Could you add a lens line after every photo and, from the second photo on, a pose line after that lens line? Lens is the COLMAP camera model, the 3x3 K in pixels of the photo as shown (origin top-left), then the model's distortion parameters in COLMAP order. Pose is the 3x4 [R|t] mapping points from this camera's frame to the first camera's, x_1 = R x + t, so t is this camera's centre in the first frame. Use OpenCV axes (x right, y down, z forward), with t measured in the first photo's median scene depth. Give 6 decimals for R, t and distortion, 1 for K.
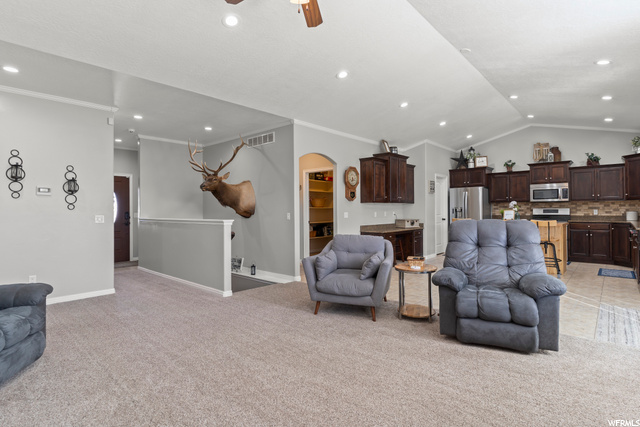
lens RADIAL K [[328.1, 0, 316.9], [0, 328.1, 208.6], [0, 0, 1]] dist [-0.009991, 0.003815]
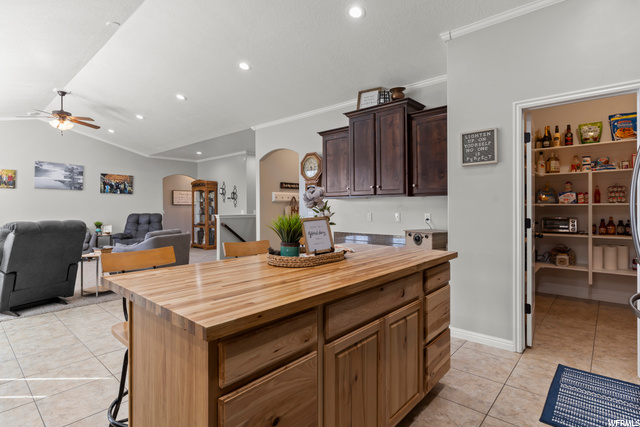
lens RADIAL K [[328.1, 0, 322.2], [0, 328.1, 207.6], [0, 0, 1]] dist [-0.009991, 0.003815]
pose [[0.016450, 0.010322, -0.999811, 0.755281], [0.010250, 0.999892, 0.010491, -0.005893], [0.999812, -0.010421, 0.016342, 0.874648]]
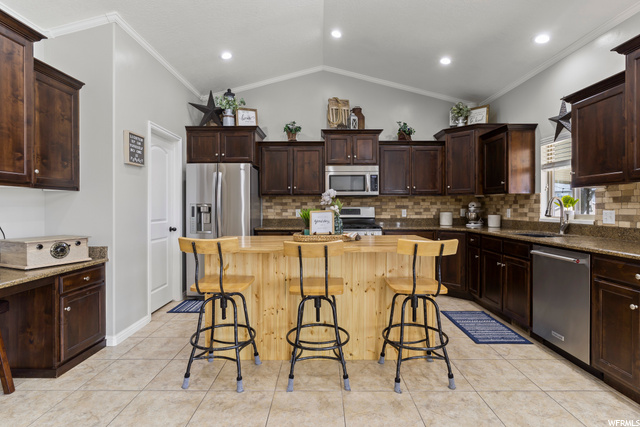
lens RADIAL K [[328.1, 0, 320.2], [0, 328.1, 209.9], [0, 0, 1]] dist [-0.009991, 0.003815]
pose [[0.741042, 0.000163, 0.671458, 0.269779], [-0.006025, 0.999961, 0.006407, 0.001153], [-0.671431, -0.008794, 0.741015, 0.604666]]
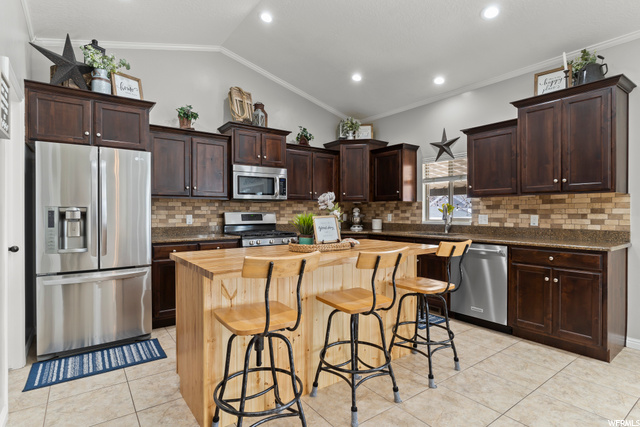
lens RADIAL K [[328.1, 0, 322.7], [0, 328.1, 215.2], [0, 0, 1]] dist [-0.009991, 0.003815]
pose [[0.193179, -0.001107, 0.981163, 0.199338], [-0.004731, 0.999987, 0.002059, 0.003016], [-0.981152, -0.005040, 0.193171, 0.807100]]
